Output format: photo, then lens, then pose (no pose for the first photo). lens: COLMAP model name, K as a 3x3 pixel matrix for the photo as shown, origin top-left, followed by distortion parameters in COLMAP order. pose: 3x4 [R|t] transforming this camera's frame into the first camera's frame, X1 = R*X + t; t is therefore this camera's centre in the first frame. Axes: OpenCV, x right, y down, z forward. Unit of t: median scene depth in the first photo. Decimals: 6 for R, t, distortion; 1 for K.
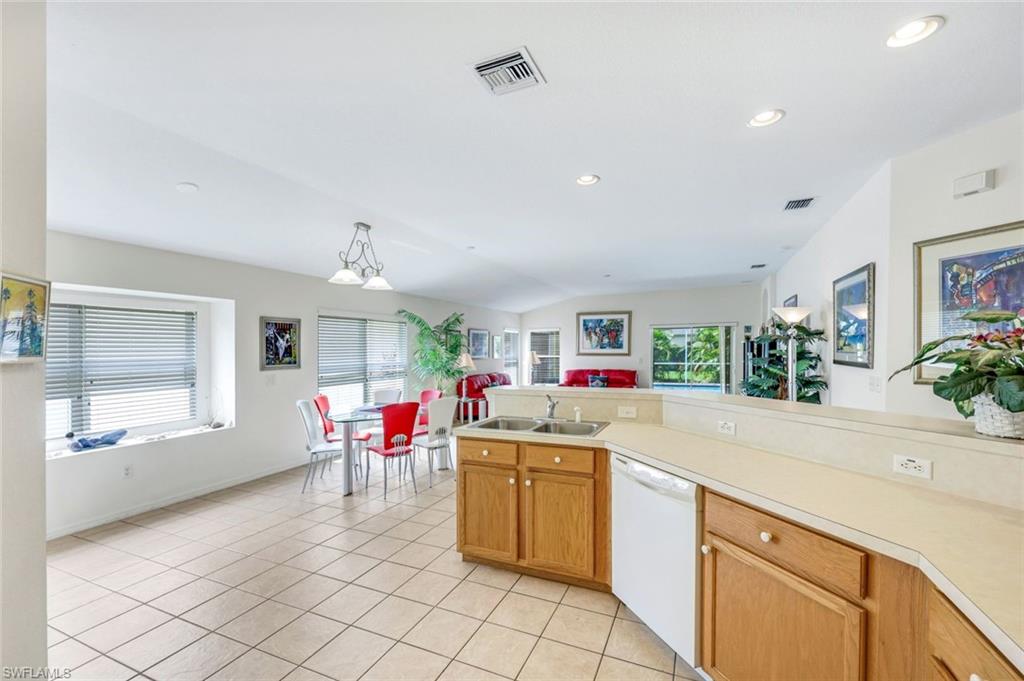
lens RADIAL K [[421.0, 0, 505.5], [0, 421.0, 340.1], [0, 0, 1]] dist [-0.002083, 0.000051]
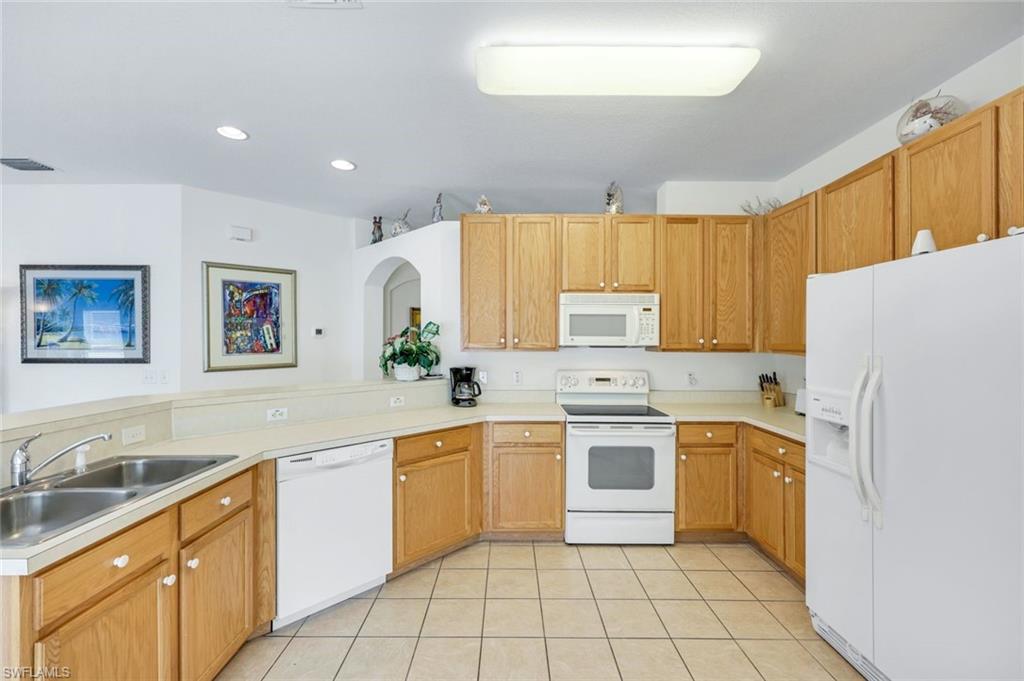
lens RADIAL K [[421.0, 0, 505.5], [0, 421.0, 340.1], [0, 0, 1]] dist [-0.002083, 0.000051]
pose [[-0.414474, 0.014397, 0.909947, -0.367517], [-0.017556, 0.999562, -0.023812, 0.013697], [-0.909892, -0.025845, -0.414040, 0.458072]]
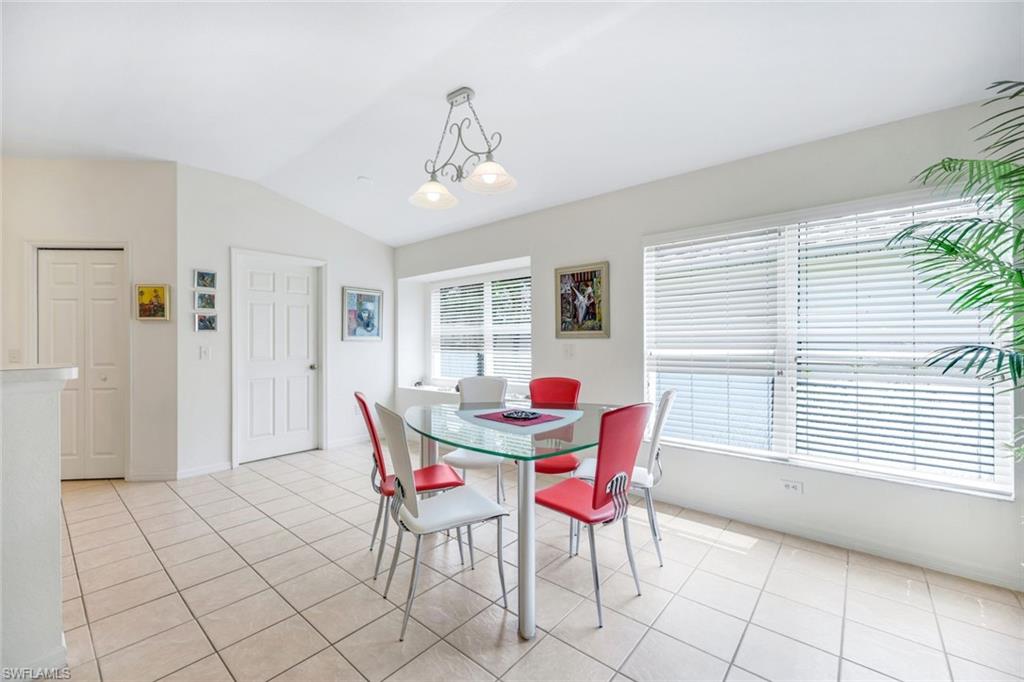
lens RADIAL K [[421.0, 0, 505.5], [0, 421.0, 340.6], [0, 0, 1]] dist [-0.002083, 0.000051]
pose [[-0.285917, 0.015980, -0.958121, 0.211570], [0.031726, 0.999471, 0.007202, 0.072670], [0.957729, -0.028338, -0.286273, 1.193523]]
